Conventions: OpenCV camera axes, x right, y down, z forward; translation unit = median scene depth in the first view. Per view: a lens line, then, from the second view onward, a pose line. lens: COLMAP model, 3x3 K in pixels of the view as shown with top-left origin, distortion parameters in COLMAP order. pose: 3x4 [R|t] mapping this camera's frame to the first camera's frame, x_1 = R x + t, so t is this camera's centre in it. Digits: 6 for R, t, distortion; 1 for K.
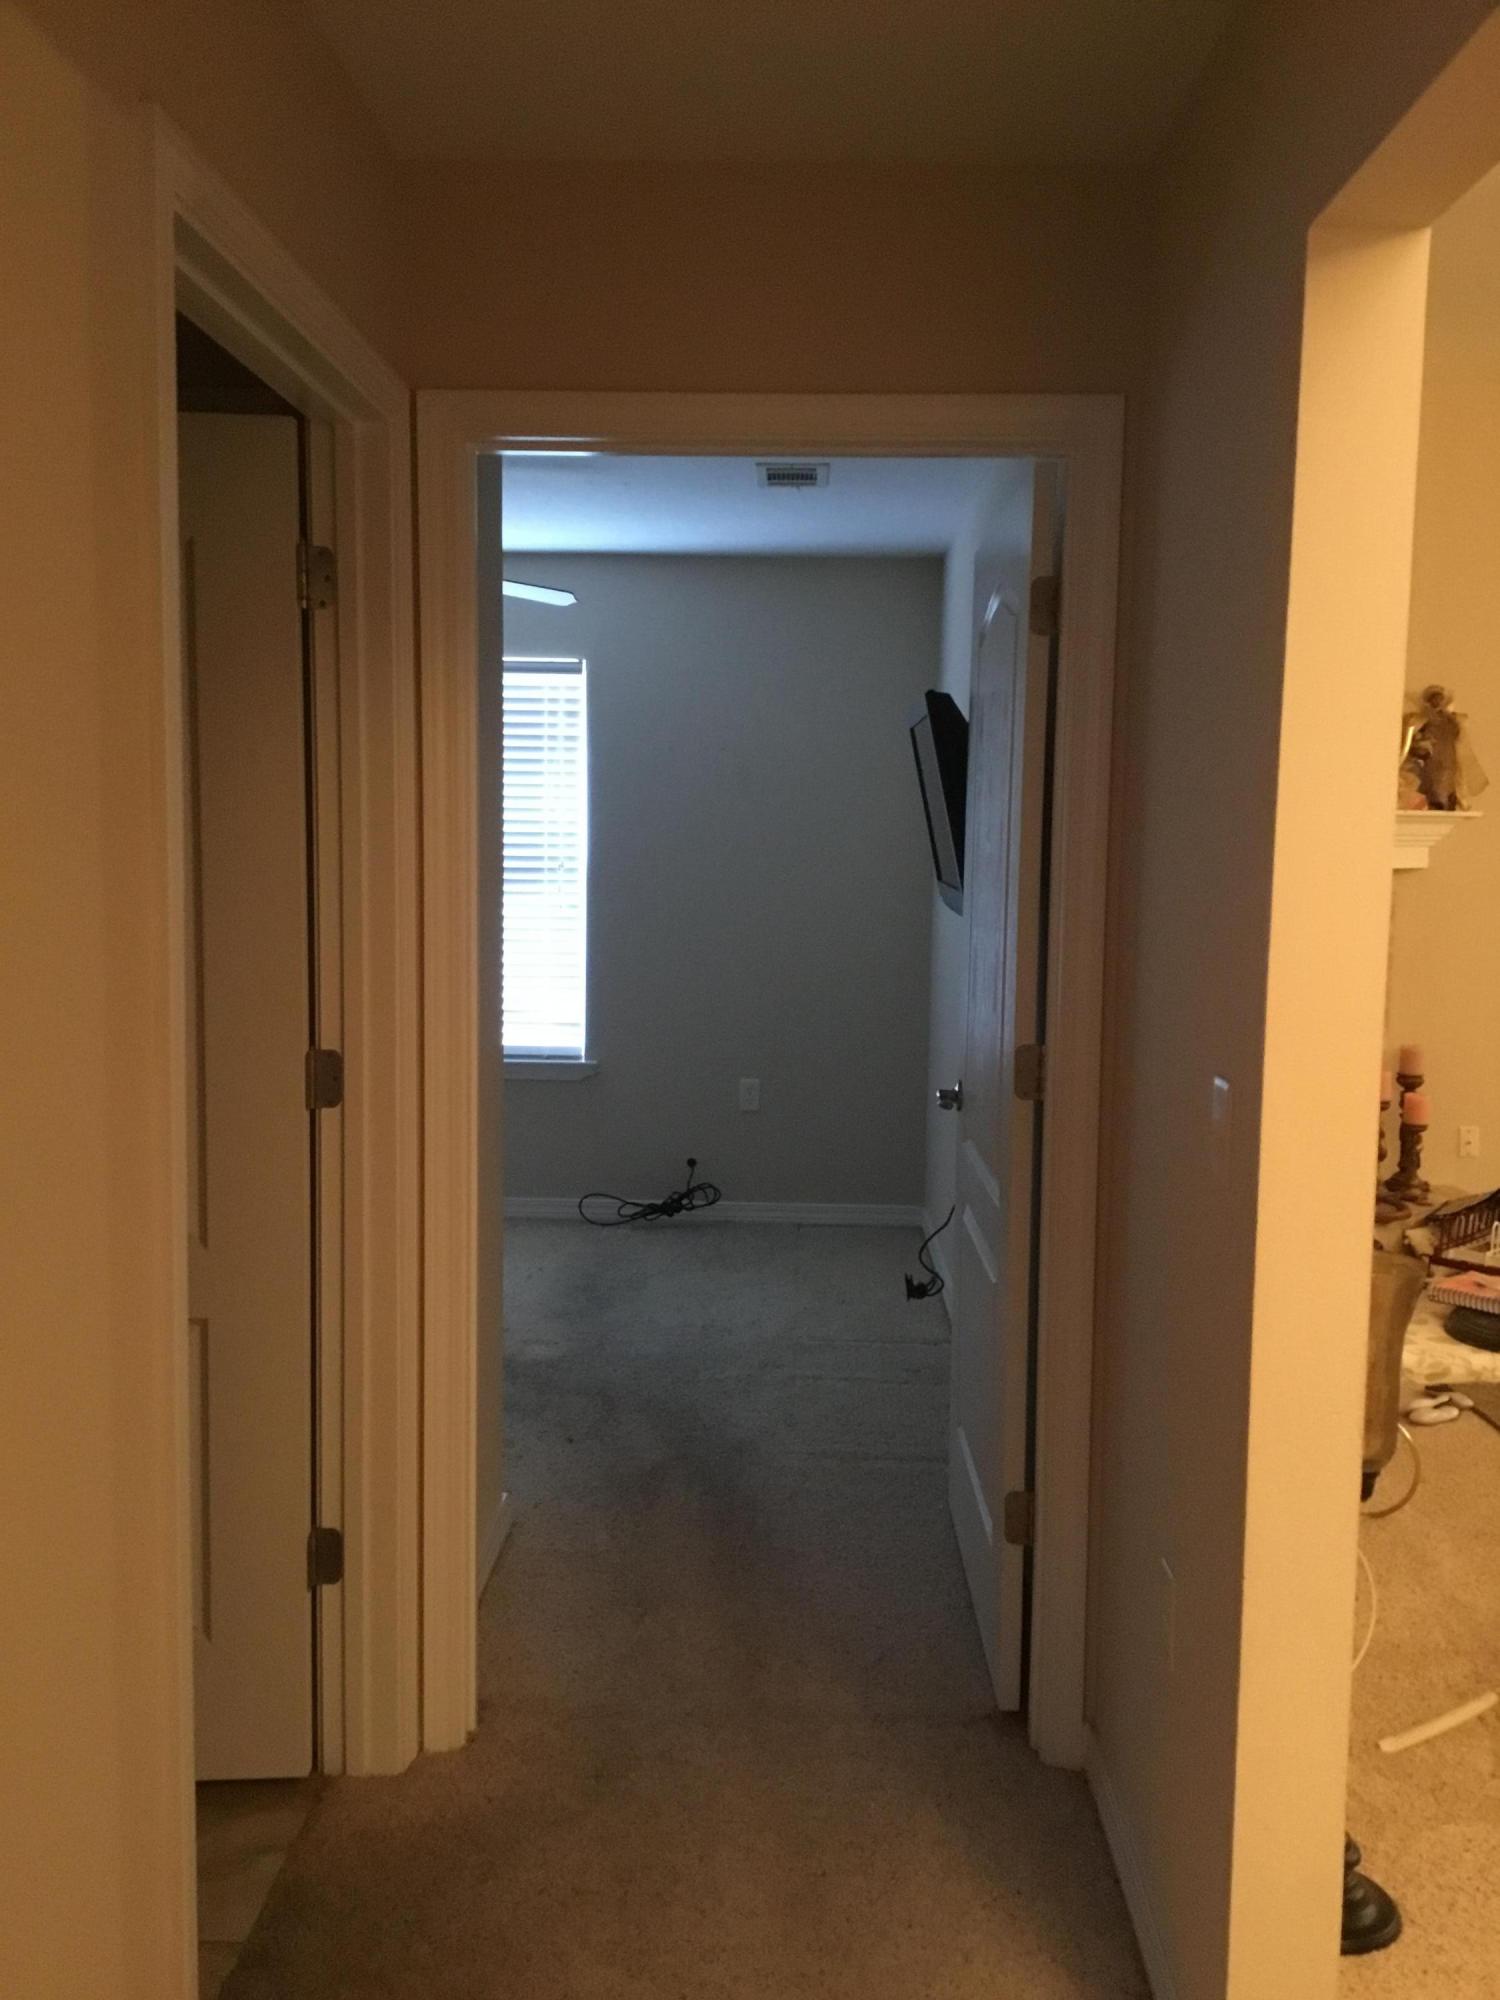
lens RADIAL K [[1783.2, 0, 752.4], [0, 1783.2, 1000.6], [0, 0, 1]] dist [0.118613, -0.189314]
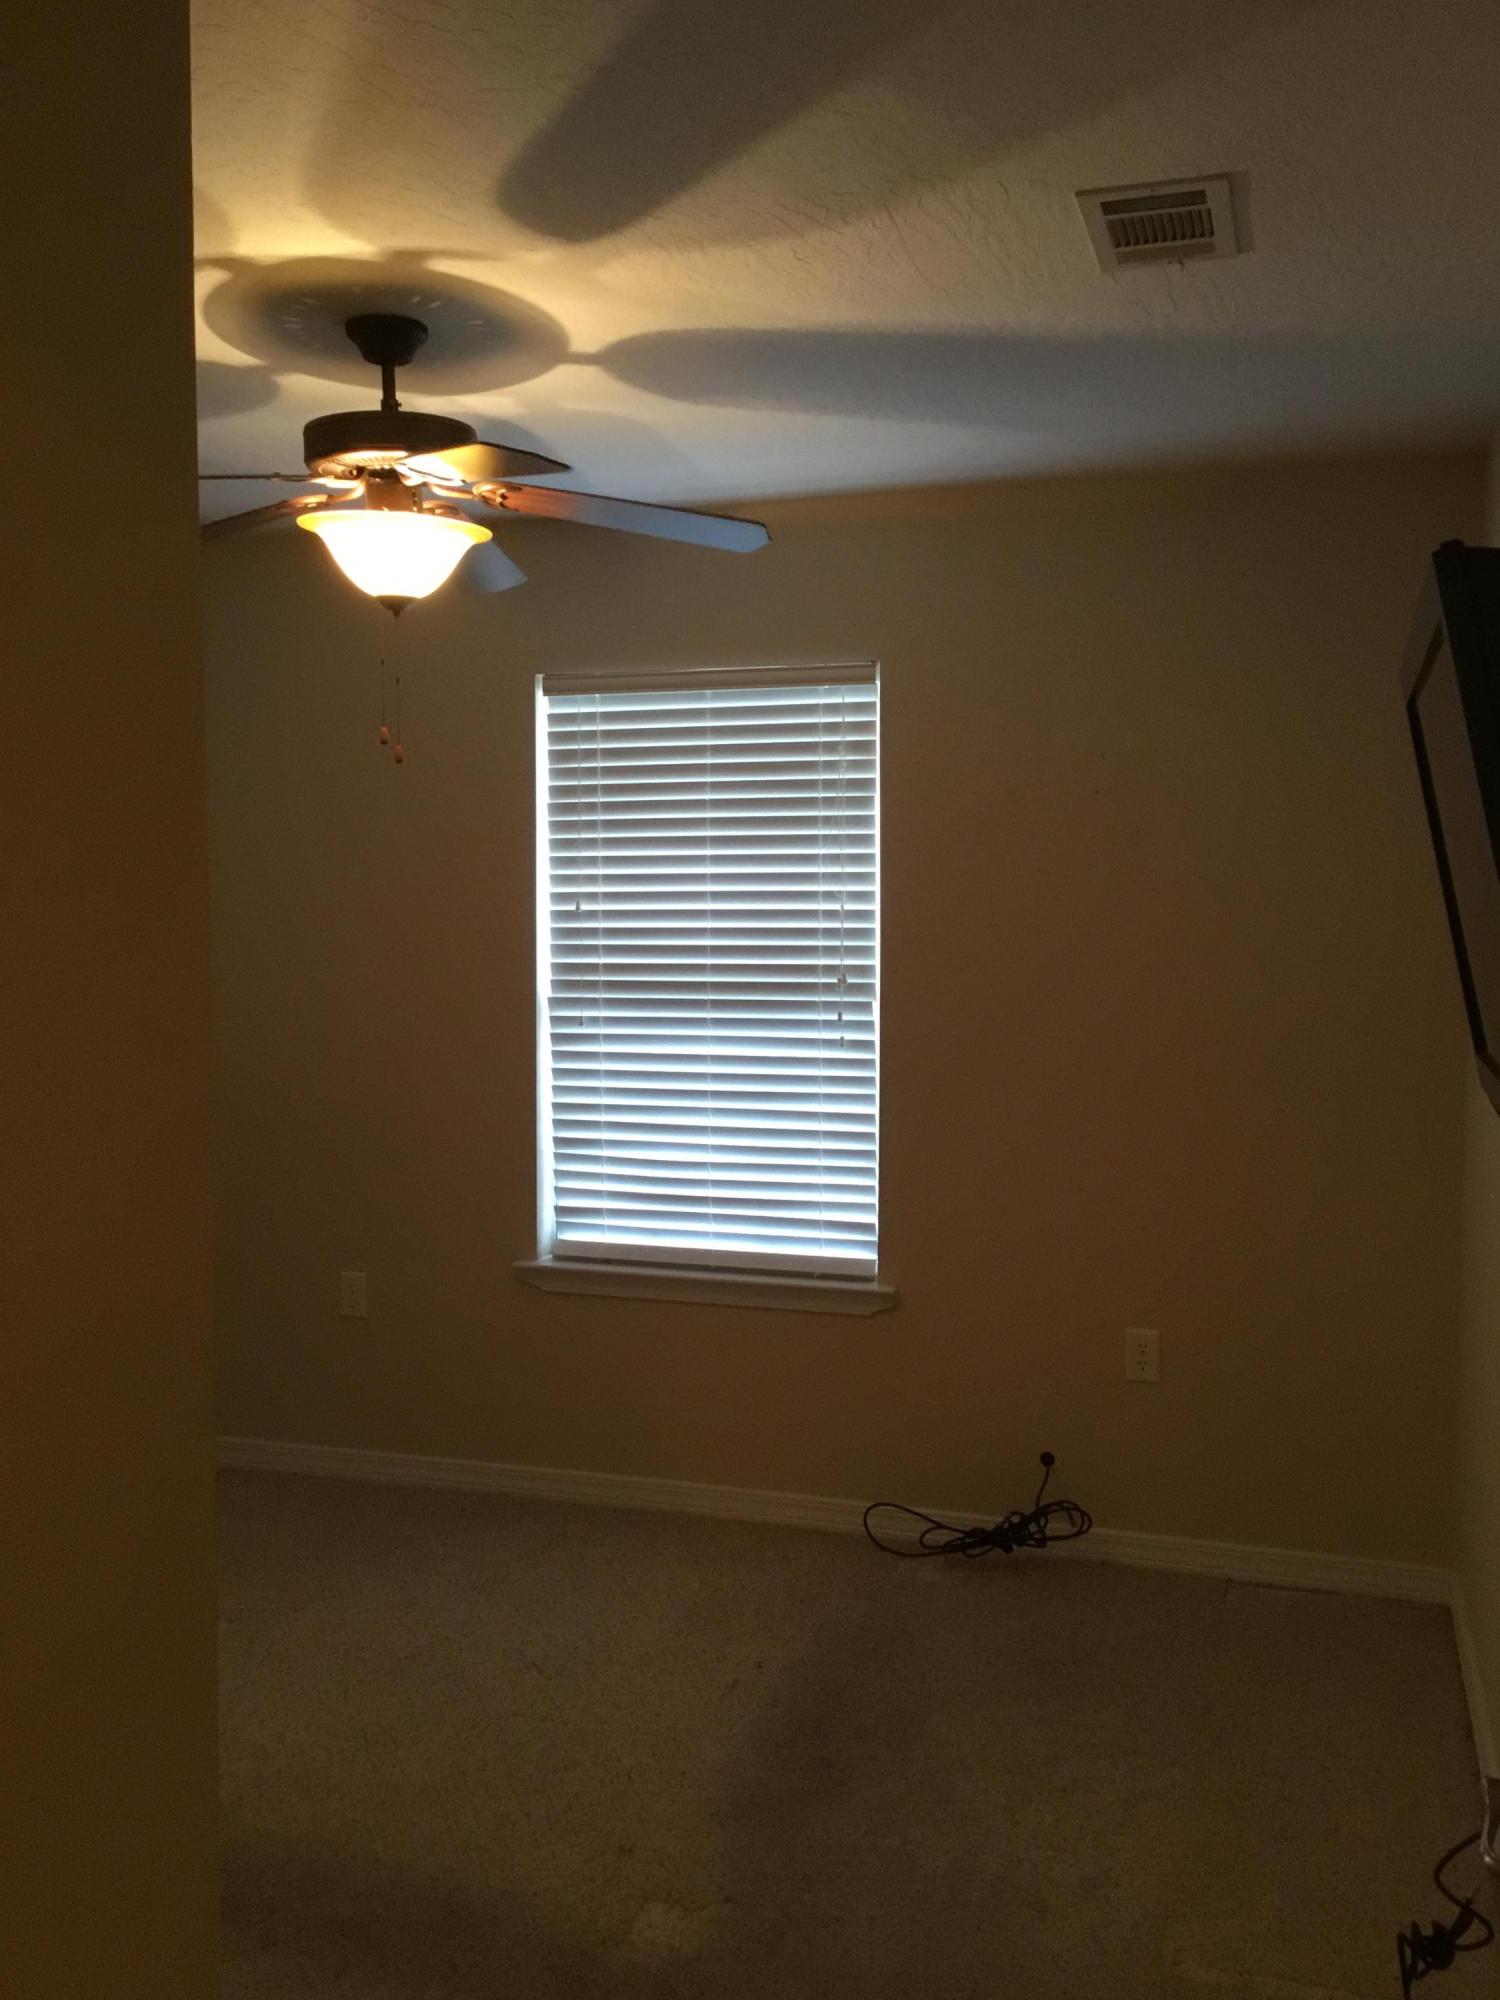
lens RADIAL K [[1783.2, 0, 744.7], [0, 1783.2, 1001.8], [0, 0, 1]] dist [0.118613, -0.189314]
pose [[0.960273, 0.007257, -0.278968, 0.038957], [-0.016970, 0.999330, -0.032419, -0.046724], [0.278546, 0.035865, 0.959753, 0.371443]]
